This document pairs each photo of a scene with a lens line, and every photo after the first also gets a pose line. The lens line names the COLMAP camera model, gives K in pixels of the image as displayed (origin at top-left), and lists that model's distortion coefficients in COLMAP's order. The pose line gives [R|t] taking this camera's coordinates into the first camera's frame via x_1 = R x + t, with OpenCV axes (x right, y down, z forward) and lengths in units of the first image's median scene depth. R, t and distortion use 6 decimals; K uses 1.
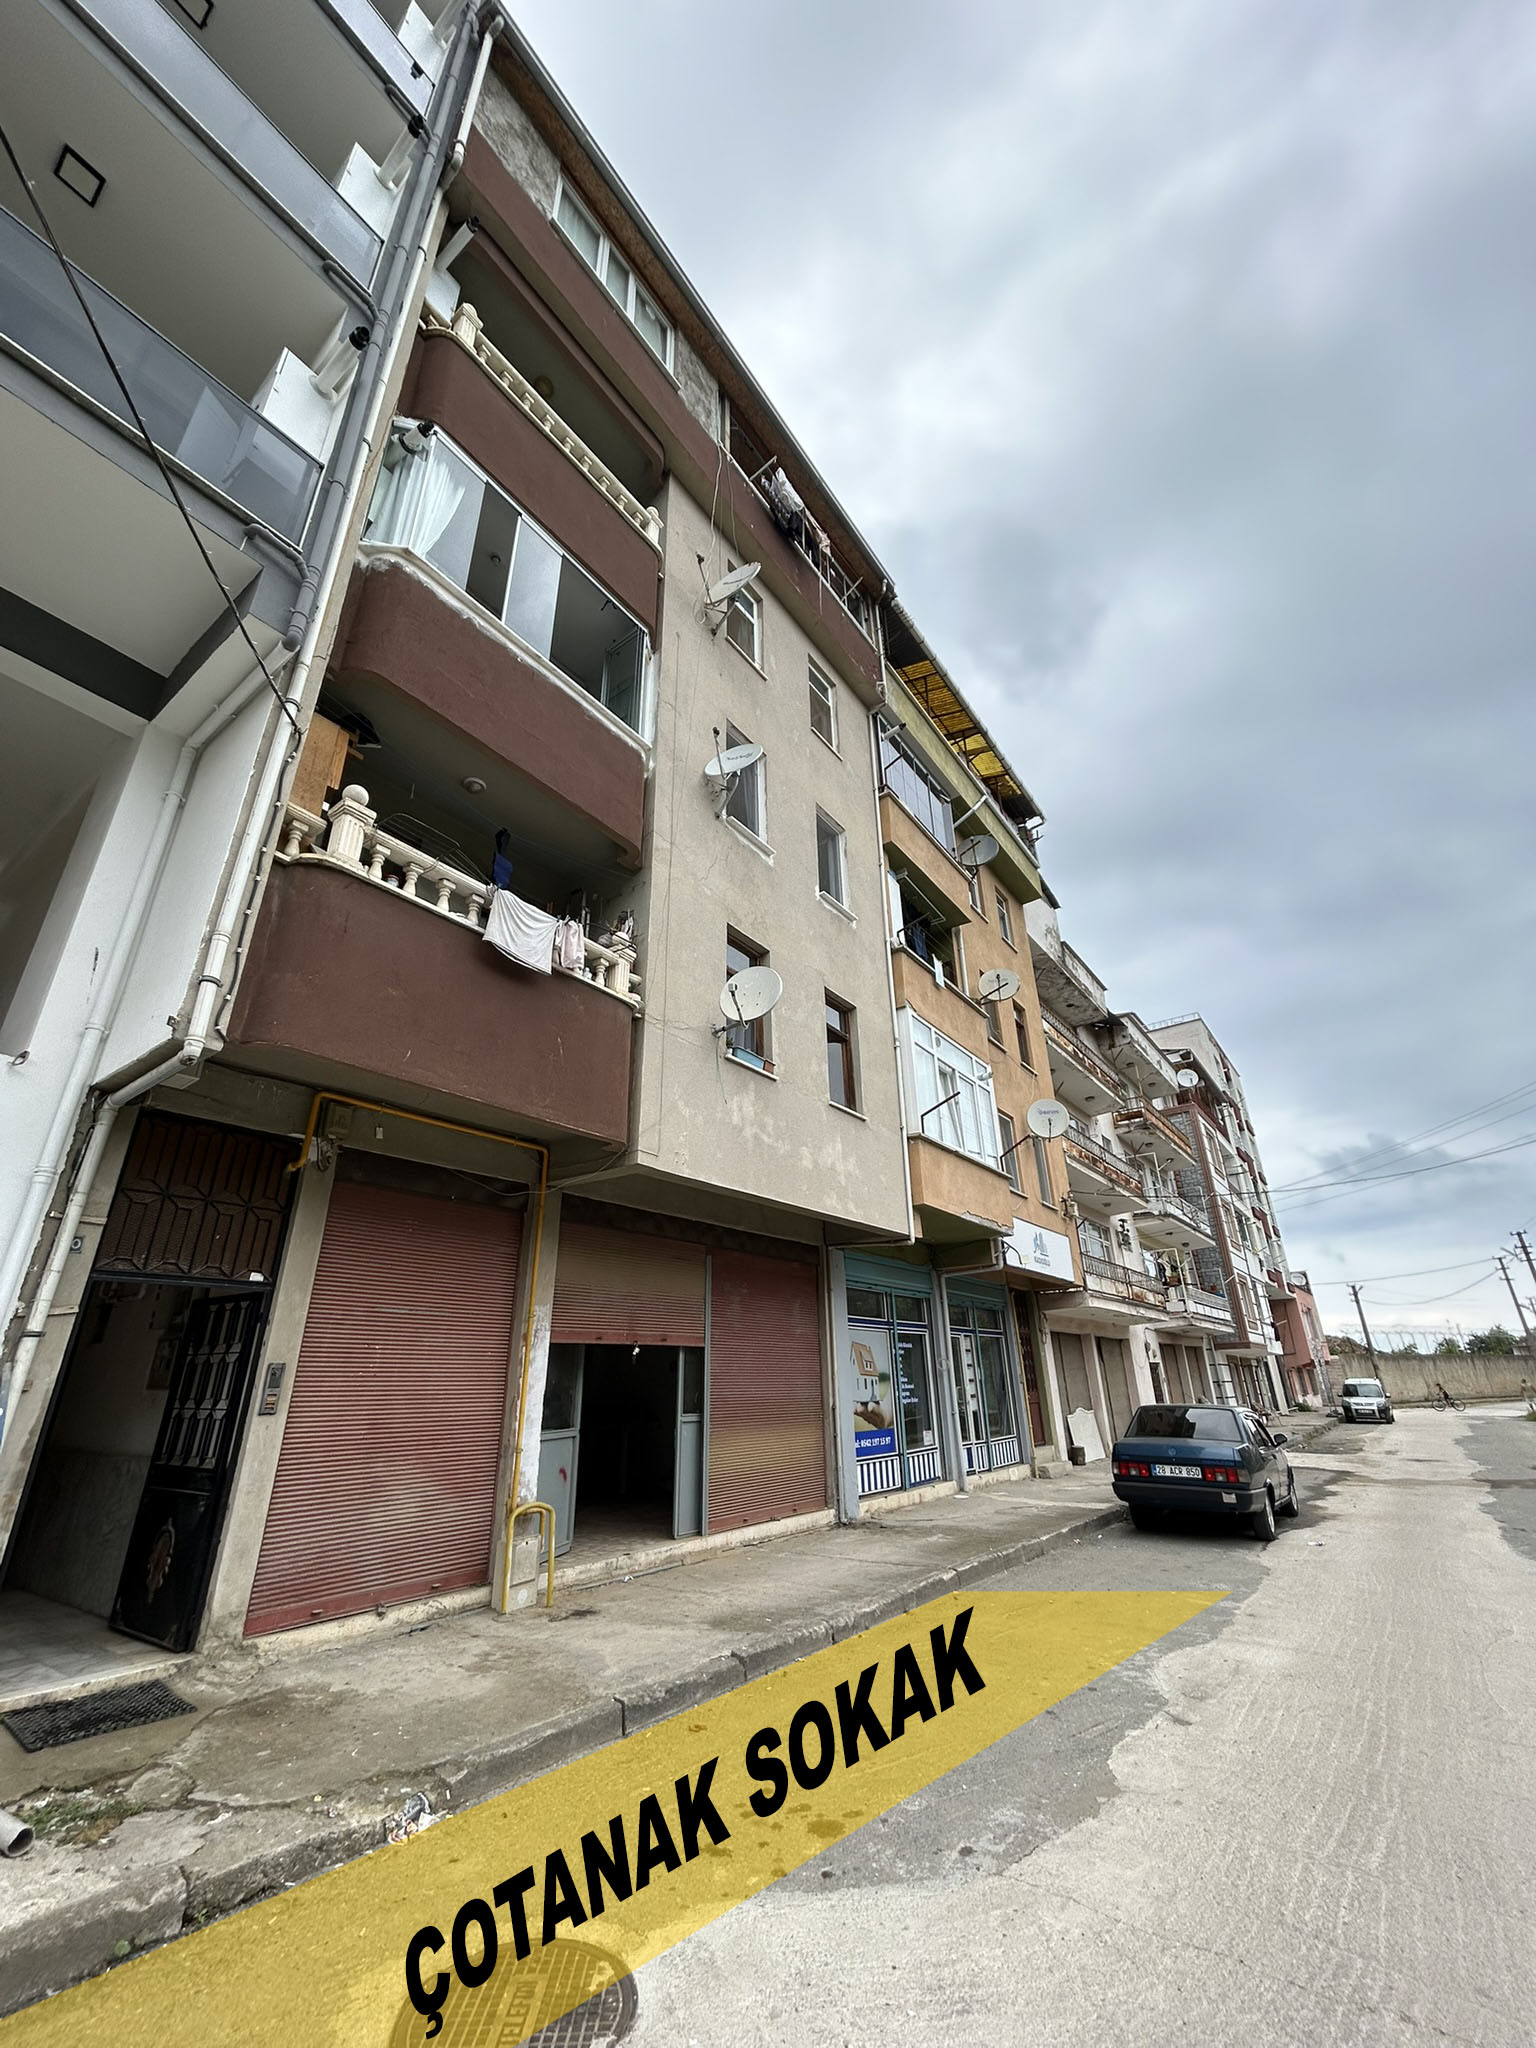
lens RADIAL K [[821.6, 0, 767.9], [0, 821.6, 1027.8], [0, 0, 1]] dist [-0.002331, 0.000901]
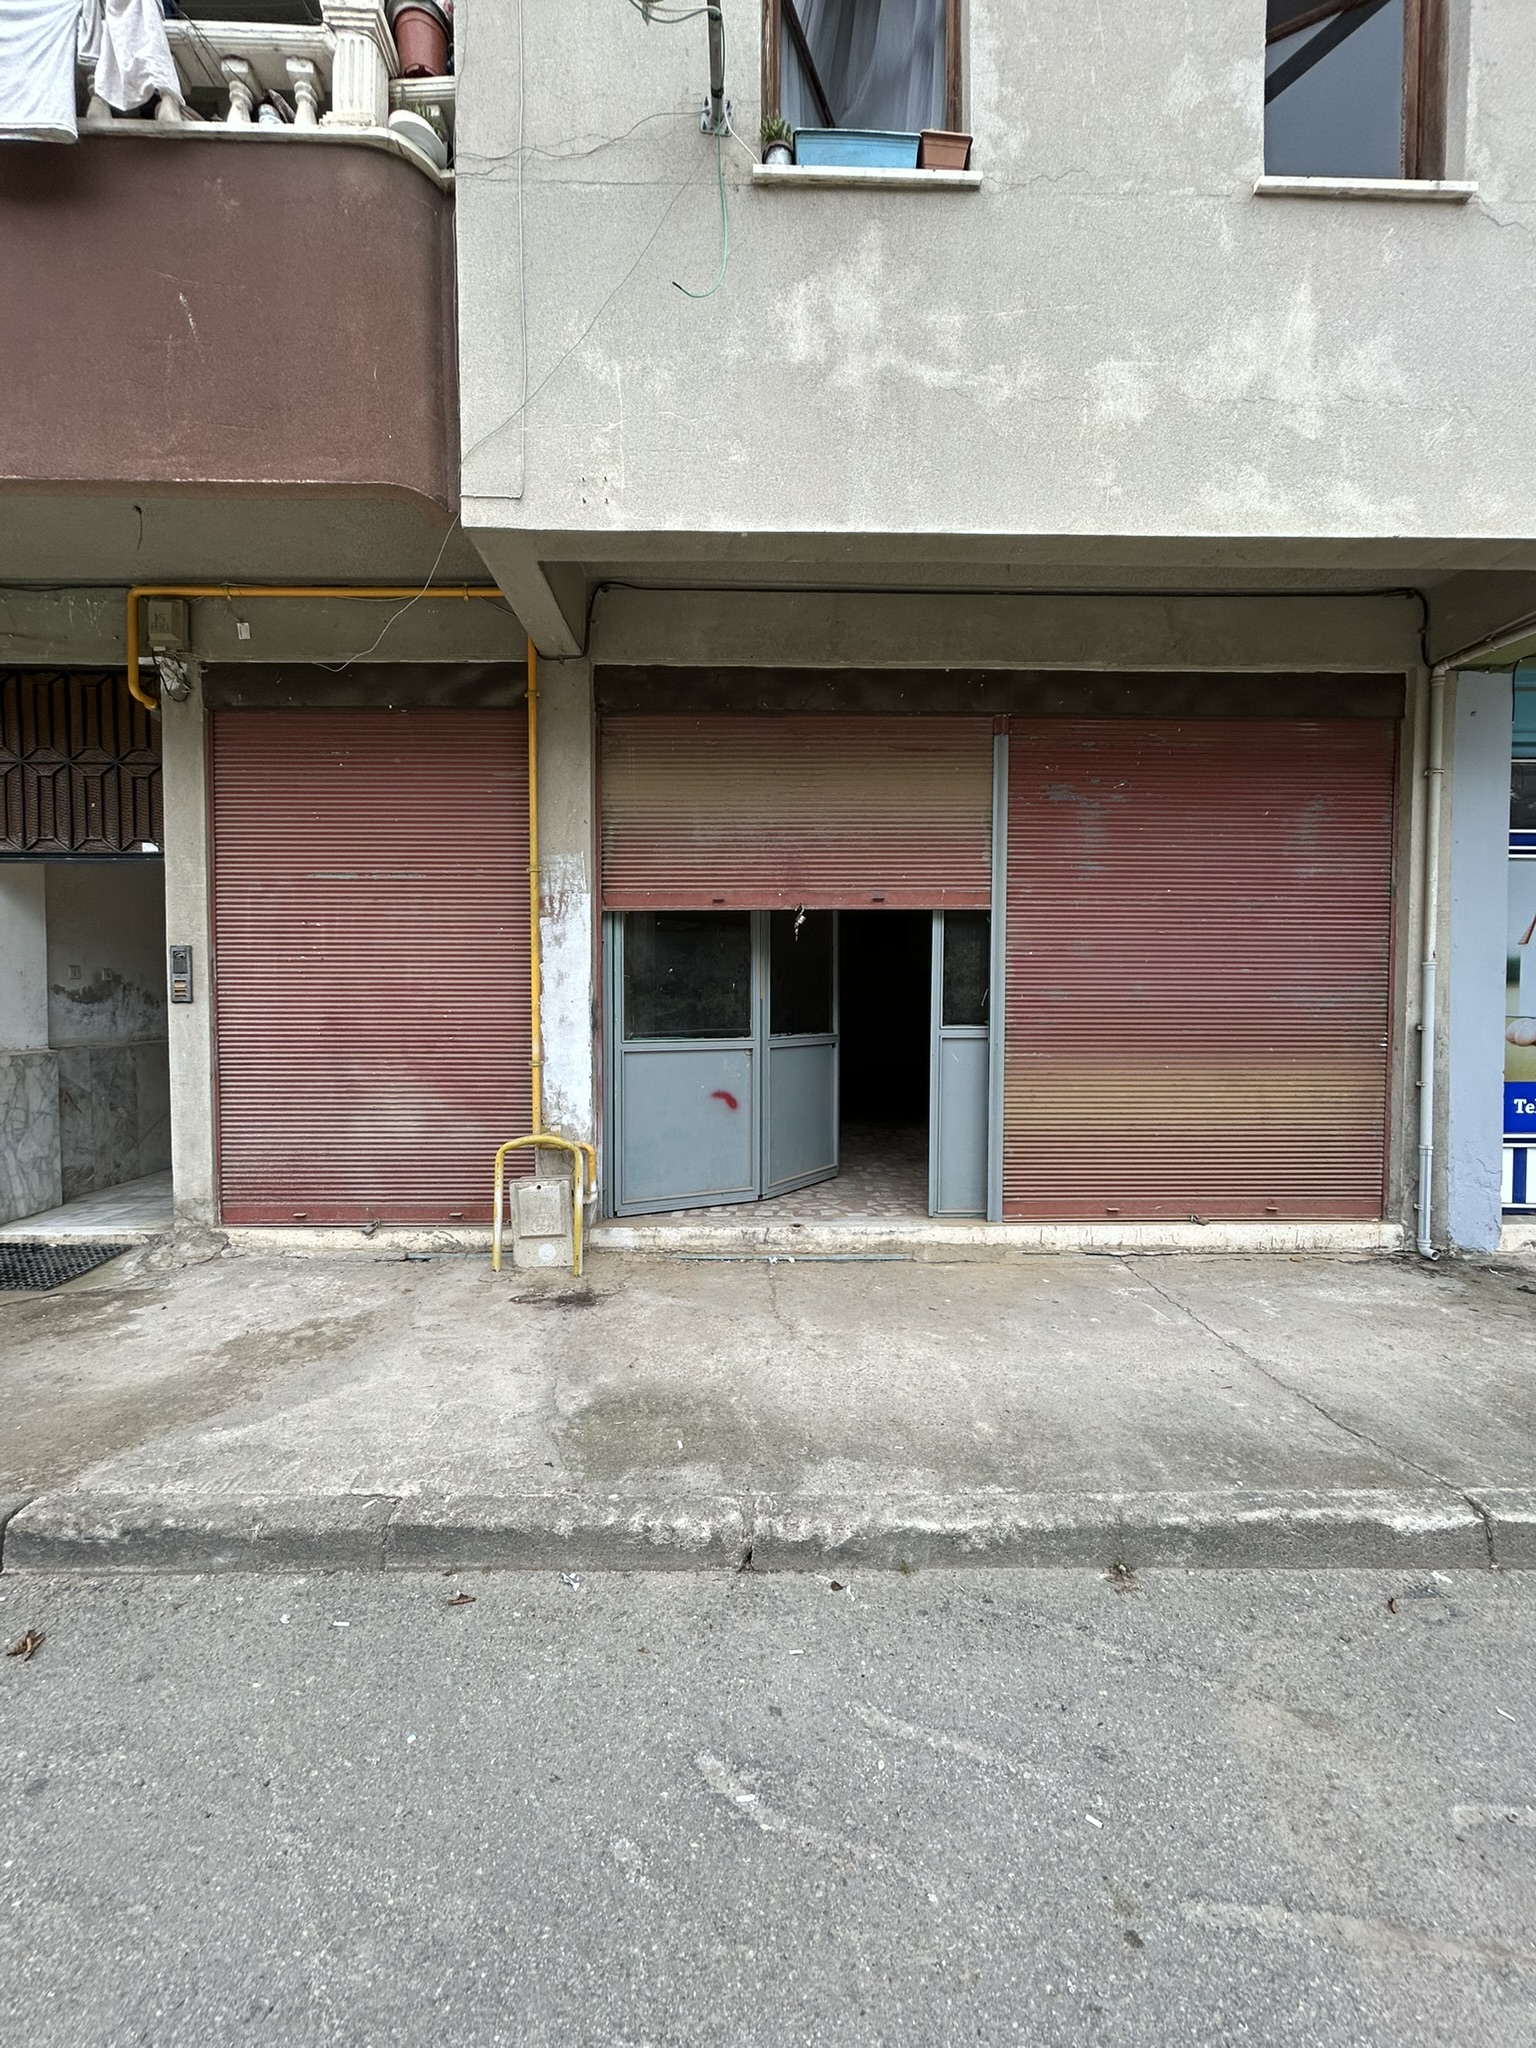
lens RADIAL K [[821.6, 0, 769.0], [0, 821.6, 1026.4], [0, 0, 1]] dist [-0.002331, 0.000901]
pose [[0.610201, 0.043850, -0.791032, 0.236388], [0.306605, 0.907592, 0.286826, 0.248067], [0.730512, -0.417556, 0.540370, 0.553384]]
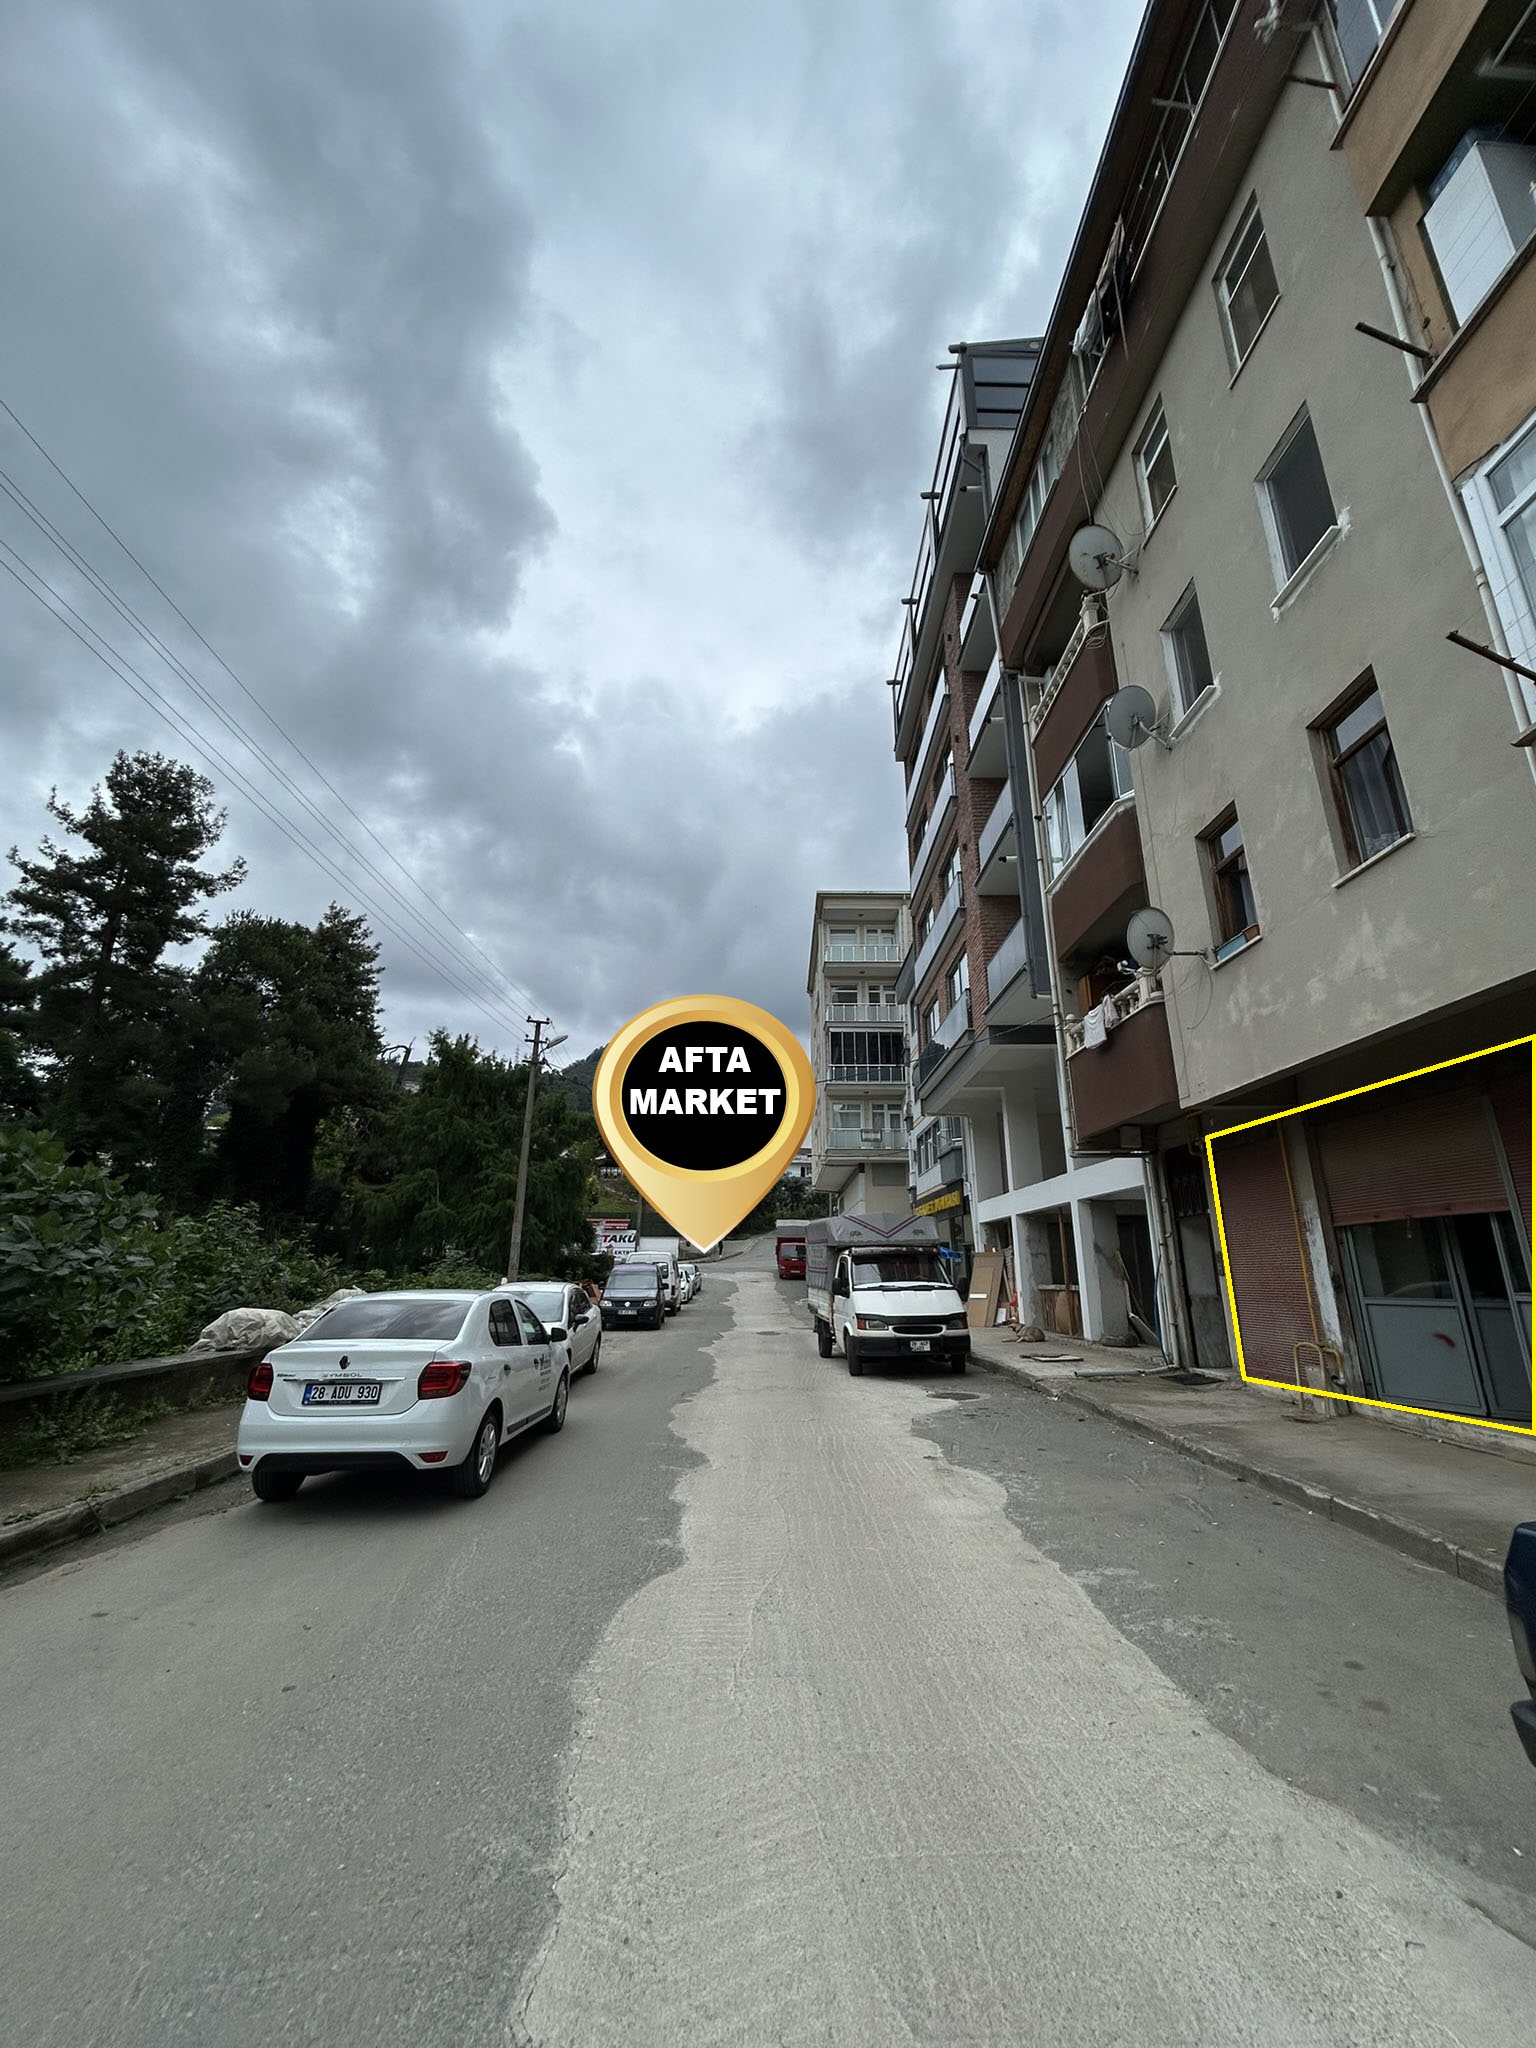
lens RADIAL K [[821.6, 0, 770.6], [0, 821.6, 1026.5], [0, 0, 1]] dist [-0.002331, 0.000901]
pose [[-0.793643, -0.162140, -0.586380, 0.892107], [0.252526, 0.789087, -0.559975, 0.478017], [0.553499, -0.592496, -0.585309, 1.100065]]
